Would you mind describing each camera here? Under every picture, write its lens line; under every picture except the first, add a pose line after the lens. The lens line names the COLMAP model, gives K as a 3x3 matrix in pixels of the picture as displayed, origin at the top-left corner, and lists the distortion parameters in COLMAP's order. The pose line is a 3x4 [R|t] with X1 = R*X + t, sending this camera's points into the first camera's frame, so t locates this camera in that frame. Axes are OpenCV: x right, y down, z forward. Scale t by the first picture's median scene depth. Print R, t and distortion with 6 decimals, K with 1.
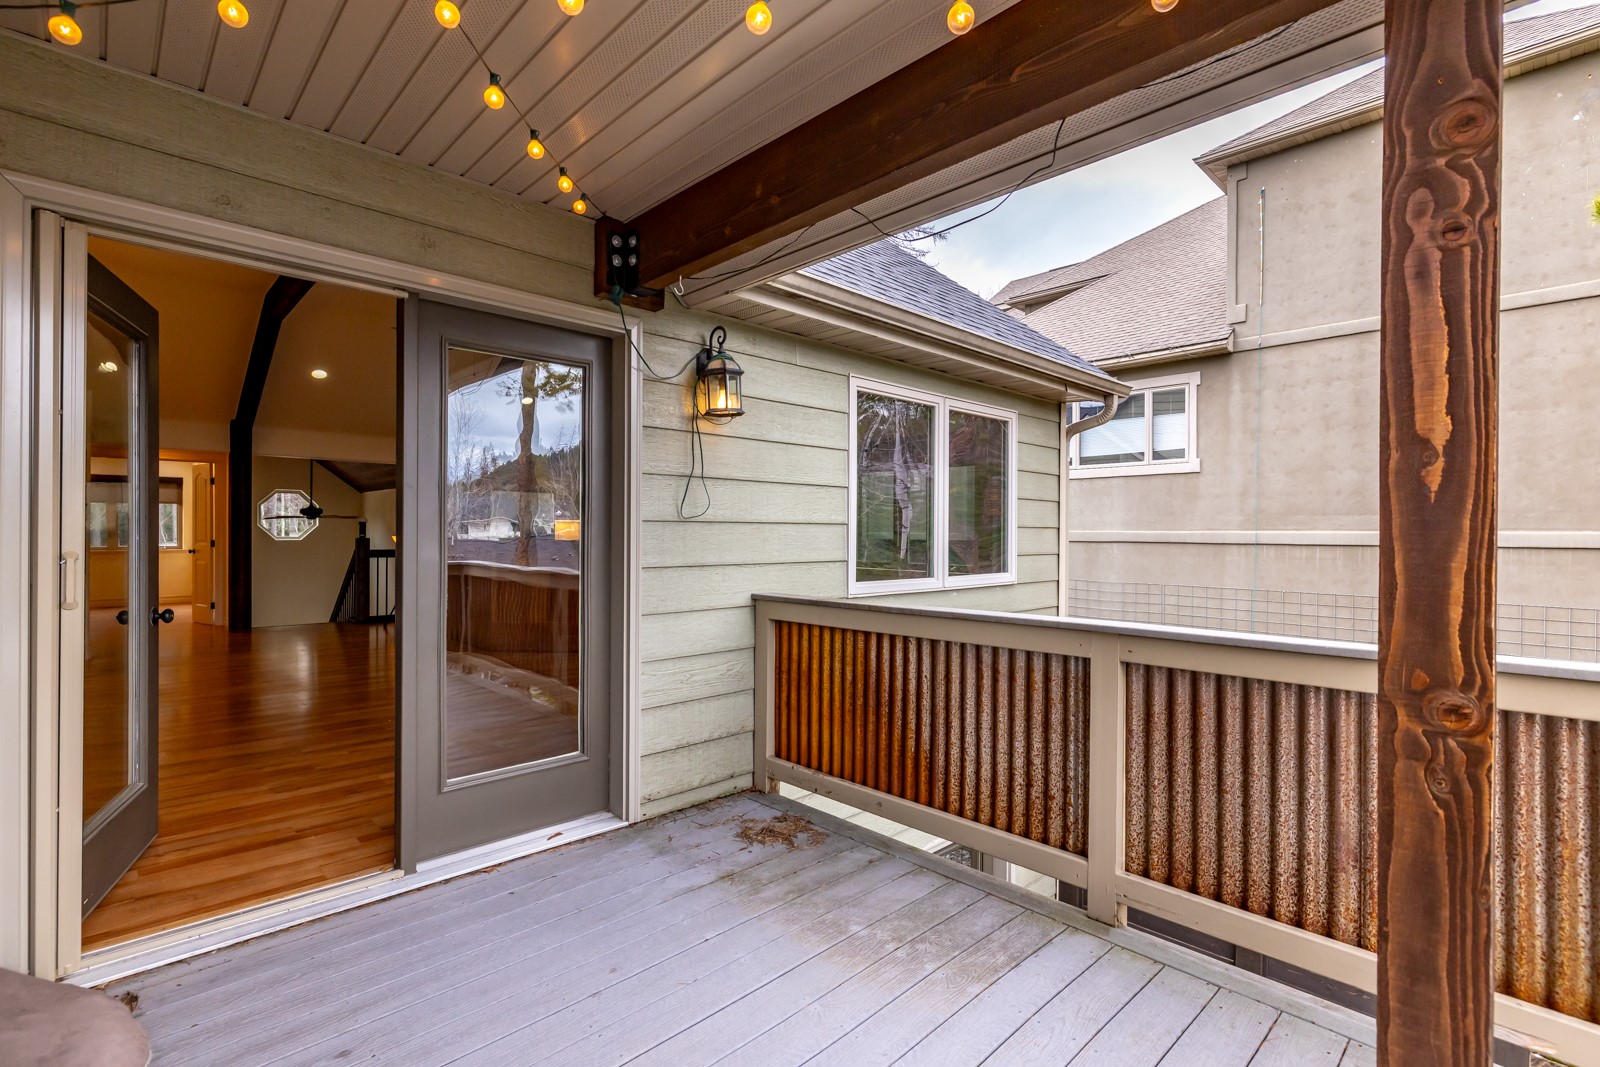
lens RADIAL K [[738.9, 0, 800.0], [0, 738.9, 533.5], [0, 0, 1]] dist [-0.001256, 0.000295]
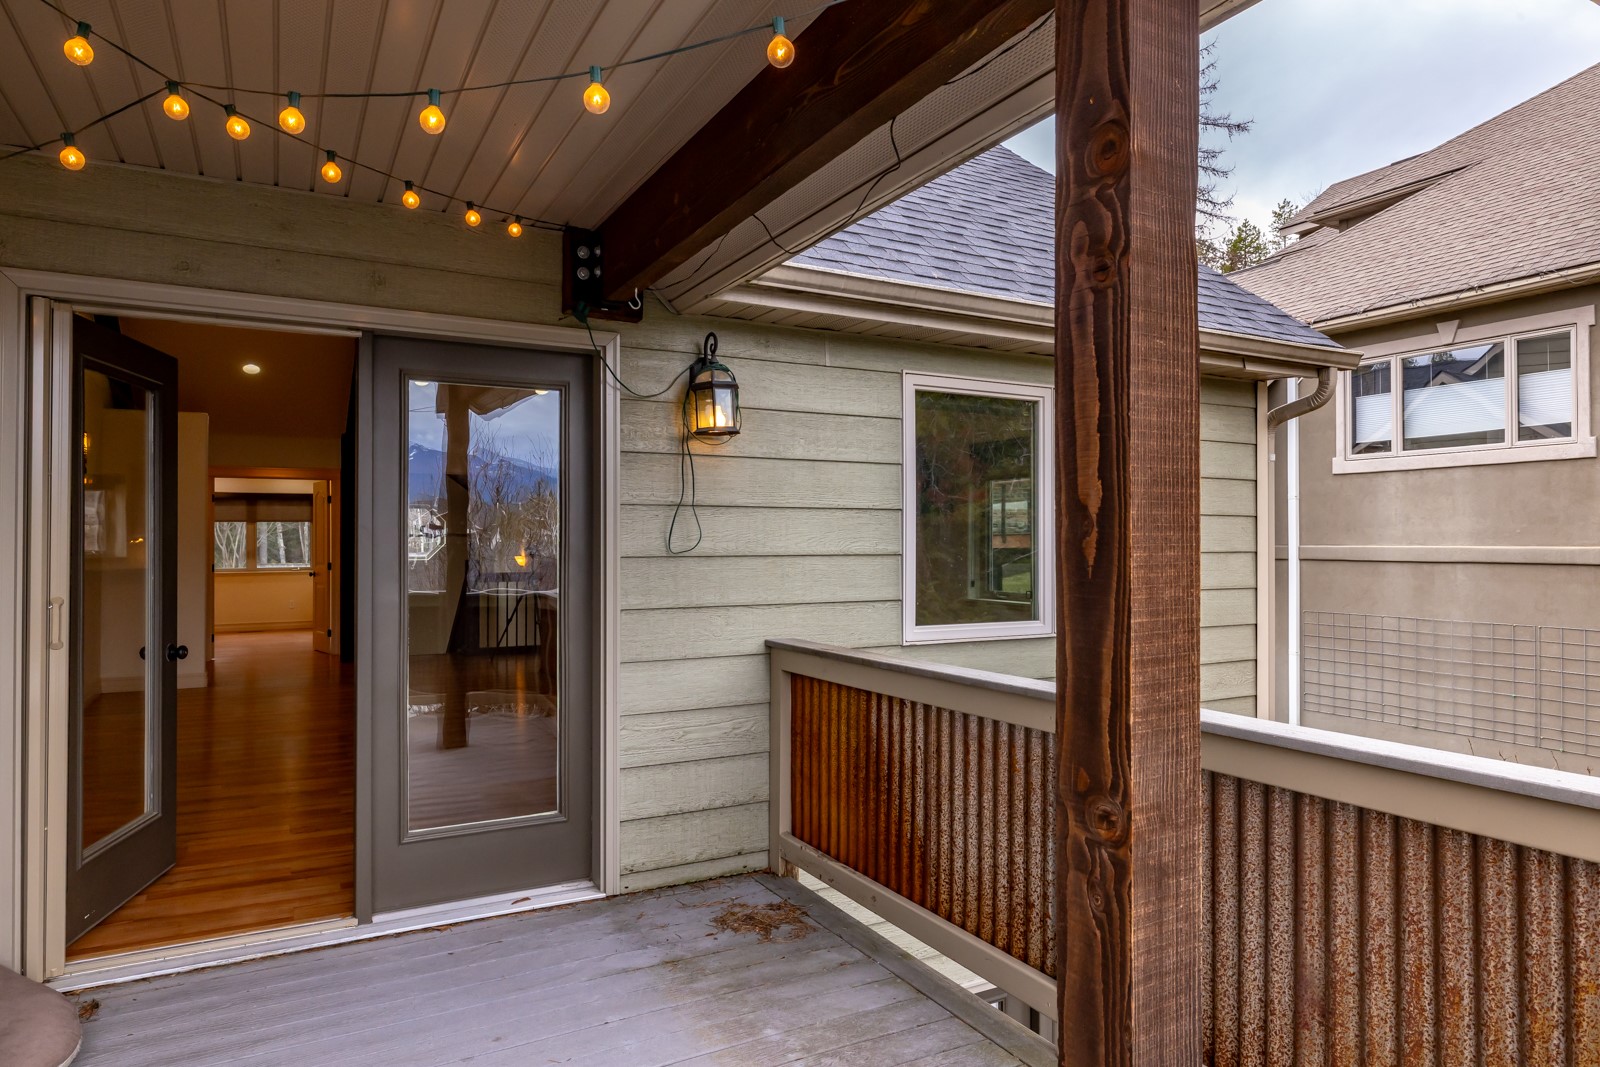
lens RADIAL K [[967.7, 0, 800.0], [0, 967.7, 533.5], [0, 0, 1]] dist [-0.000272, -0.000308]
pose [[0.964675, -0.008396, -0.263308, 0.346305], [0.005365, 0.999911, -0.012230, -0.034700], [0.263388, 0.010385, 0.964634, -0.084419]]
